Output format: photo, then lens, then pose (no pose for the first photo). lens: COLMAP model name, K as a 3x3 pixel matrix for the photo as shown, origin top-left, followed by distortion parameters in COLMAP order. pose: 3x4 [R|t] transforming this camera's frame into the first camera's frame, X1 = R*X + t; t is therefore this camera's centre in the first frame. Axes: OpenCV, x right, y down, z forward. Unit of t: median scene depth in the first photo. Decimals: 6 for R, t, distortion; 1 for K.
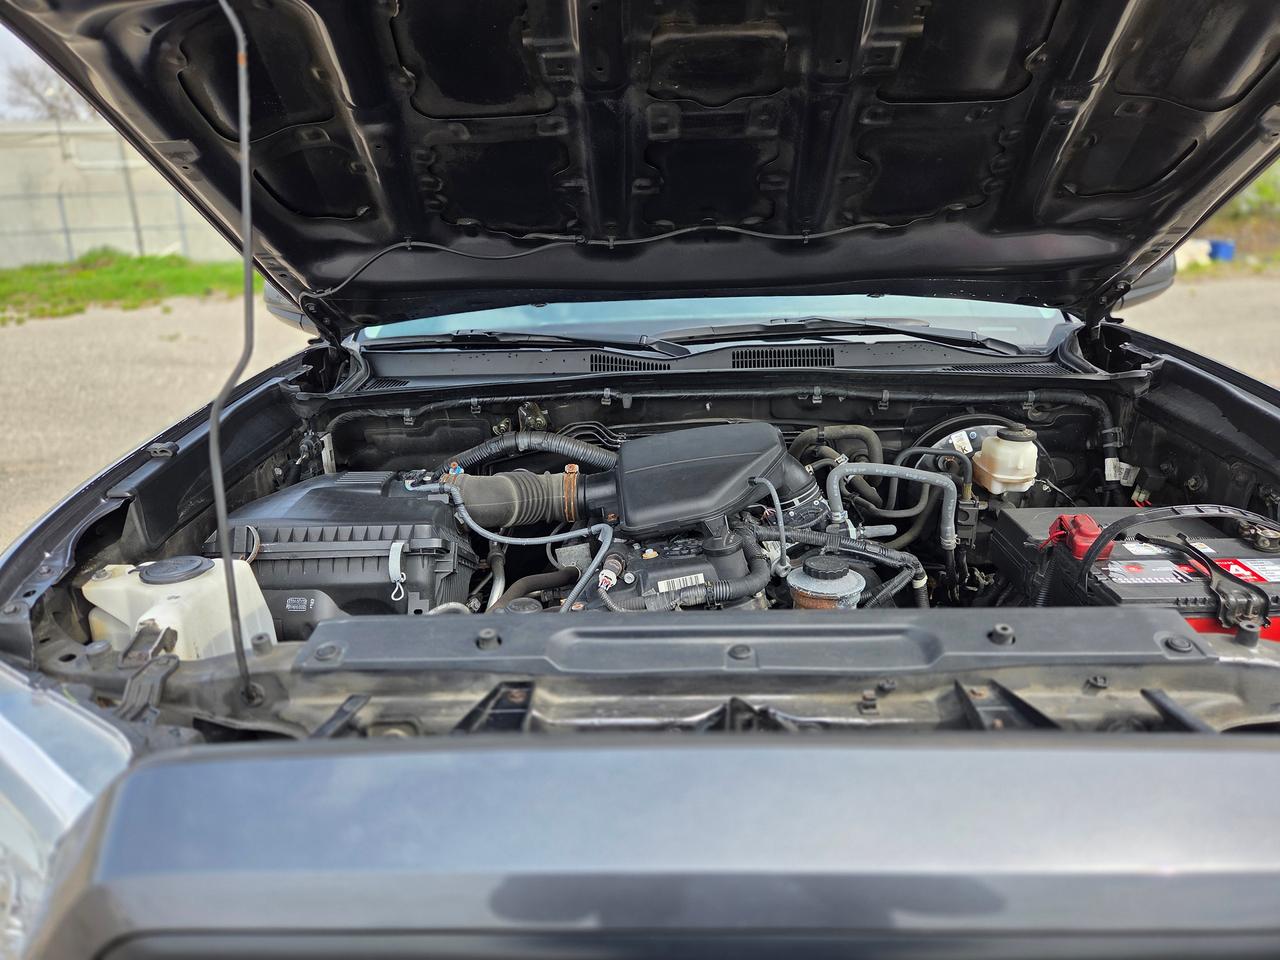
lens RADIAL K [[905.2, 0, 643.1], [0, 905.2, 460.8], [0, 0, 1]] dist [0.082246, -0.088049]
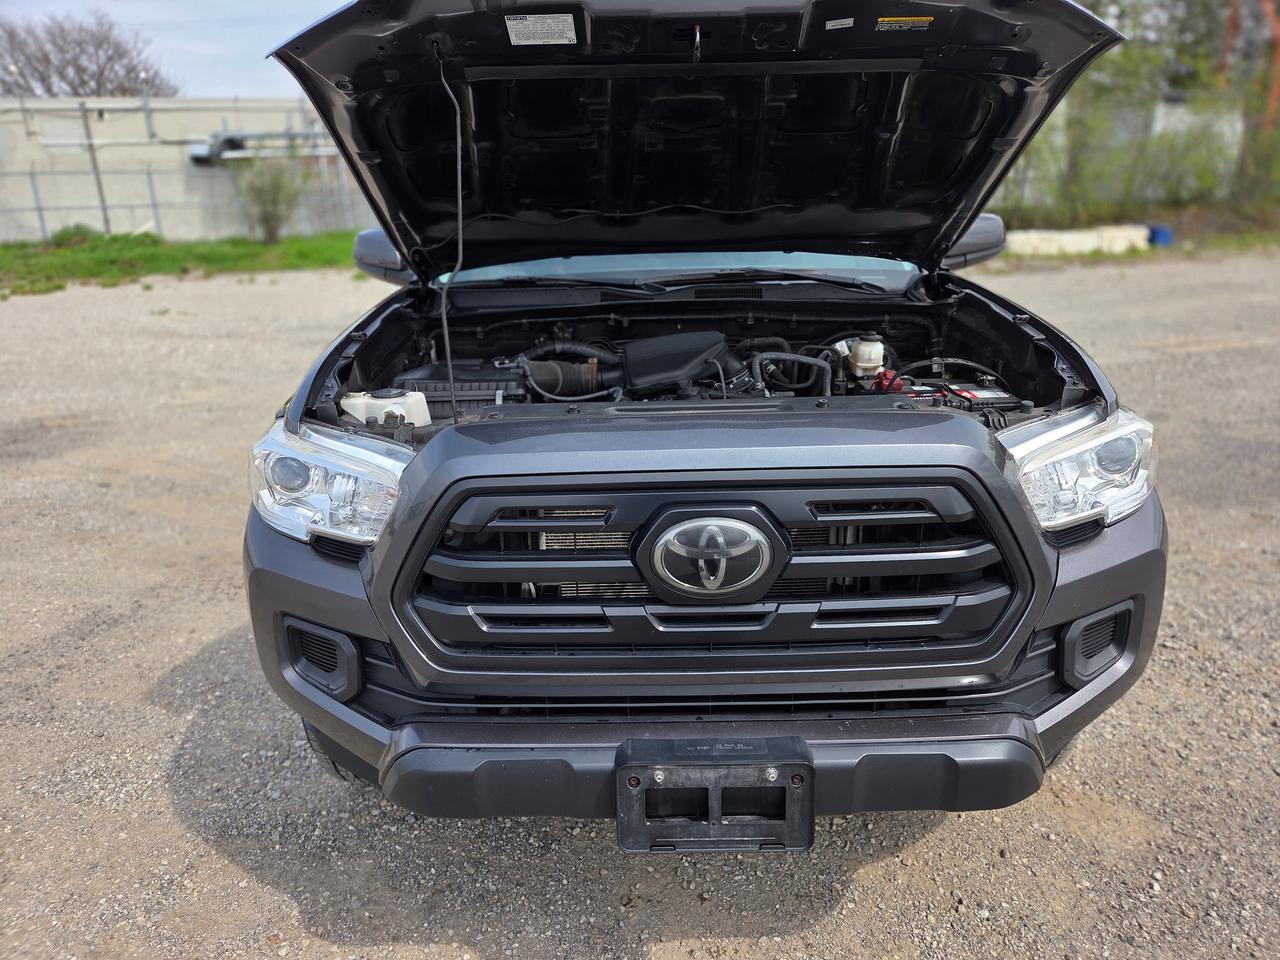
lens RADIAL K [[903.7, 0, 640.0], [0, 903.7, 480.0], [0, 0, 1]] dist [0.084027, -0.083750]
pose [[0.999376, -0.003370, 0.035162, -0.048184], [0.002084, 0.999330, 0.036537, 0.143537], [-0.035262, -0.036441, 0.998714, -0.525336]]
